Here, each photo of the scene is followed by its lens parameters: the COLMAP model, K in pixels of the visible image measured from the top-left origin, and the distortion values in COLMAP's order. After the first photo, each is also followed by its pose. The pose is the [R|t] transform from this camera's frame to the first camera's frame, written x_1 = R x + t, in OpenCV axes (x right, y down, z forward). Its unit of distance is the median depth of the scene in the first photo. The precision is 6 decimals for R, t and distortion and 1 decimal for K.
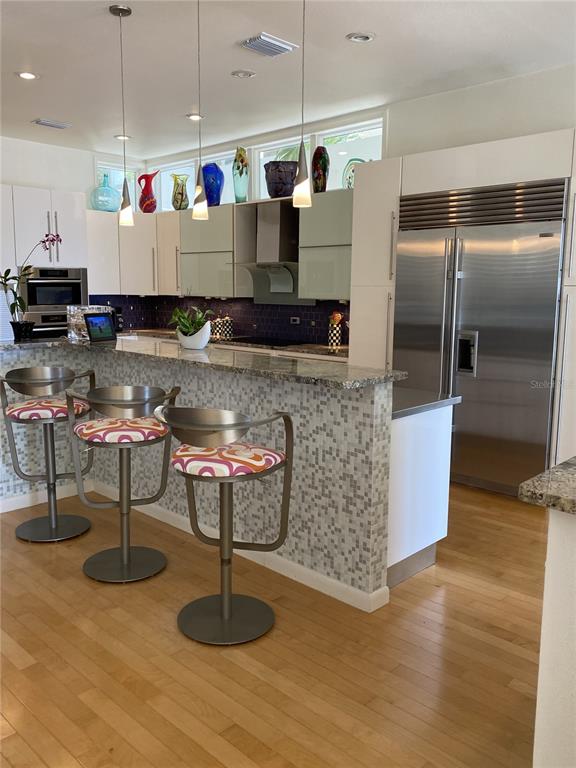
lens RADIAL K [[620.8, 0, 291.9], [0, 620.8, 382.4], [0, 0, 1]] dist [0.029494, -0.027168]
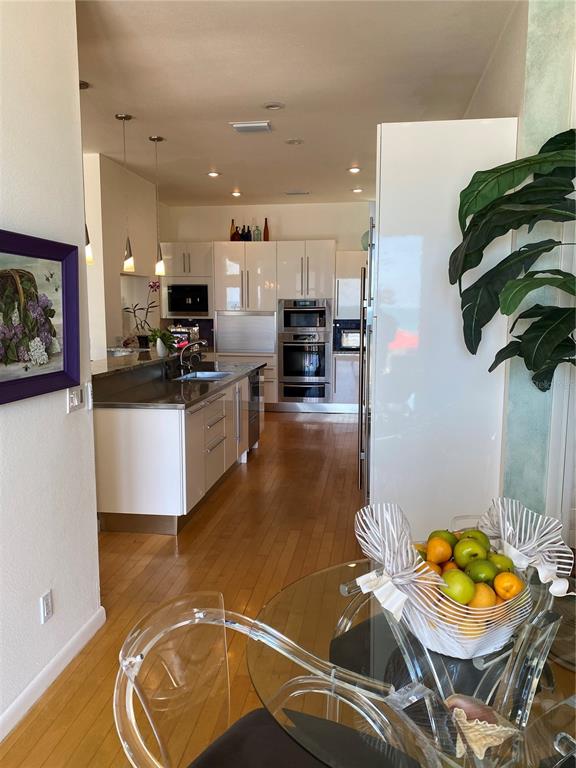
lens RADIAL K [[620.8, 0, 286.7], [0, 620.8, 387.4], [0, 0, 1]] dist [0.029494, -0.027168]
pose [[0.568818, 0.102342, -0.816071, 0.615990], [-0.124674, 0.991491, 0.037441, -0.037964], [0.812959, 0.080445, 0.576737, 0.201694]]
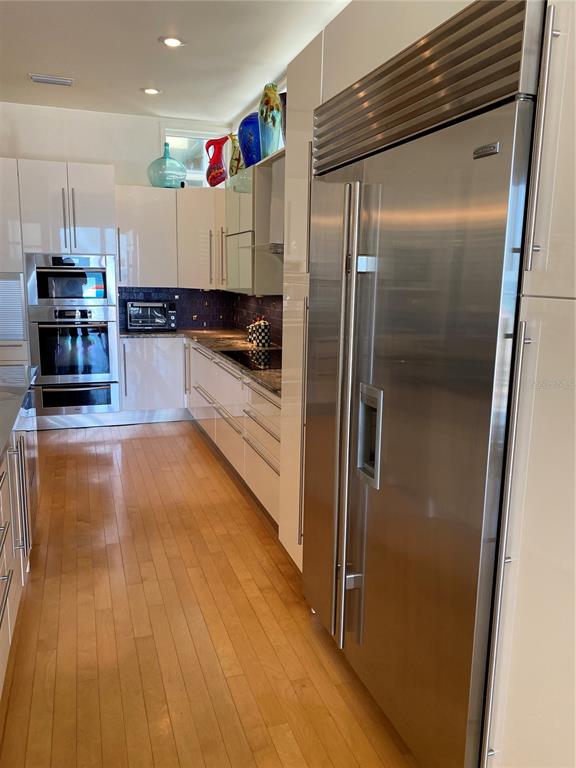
lens RADIAL K [[620.8, 0, 299.9], [0, 620.8, 379.3], [0, 0, 1]] dist [0.029494, -0.027168]
pose [[0.886293, 0.090630, -0.454171, 0.267796], [-0.087335, 0.995778, 0.028280, -0.058472], [0.454816, 0.014601, 0.890466, 0.345919]]
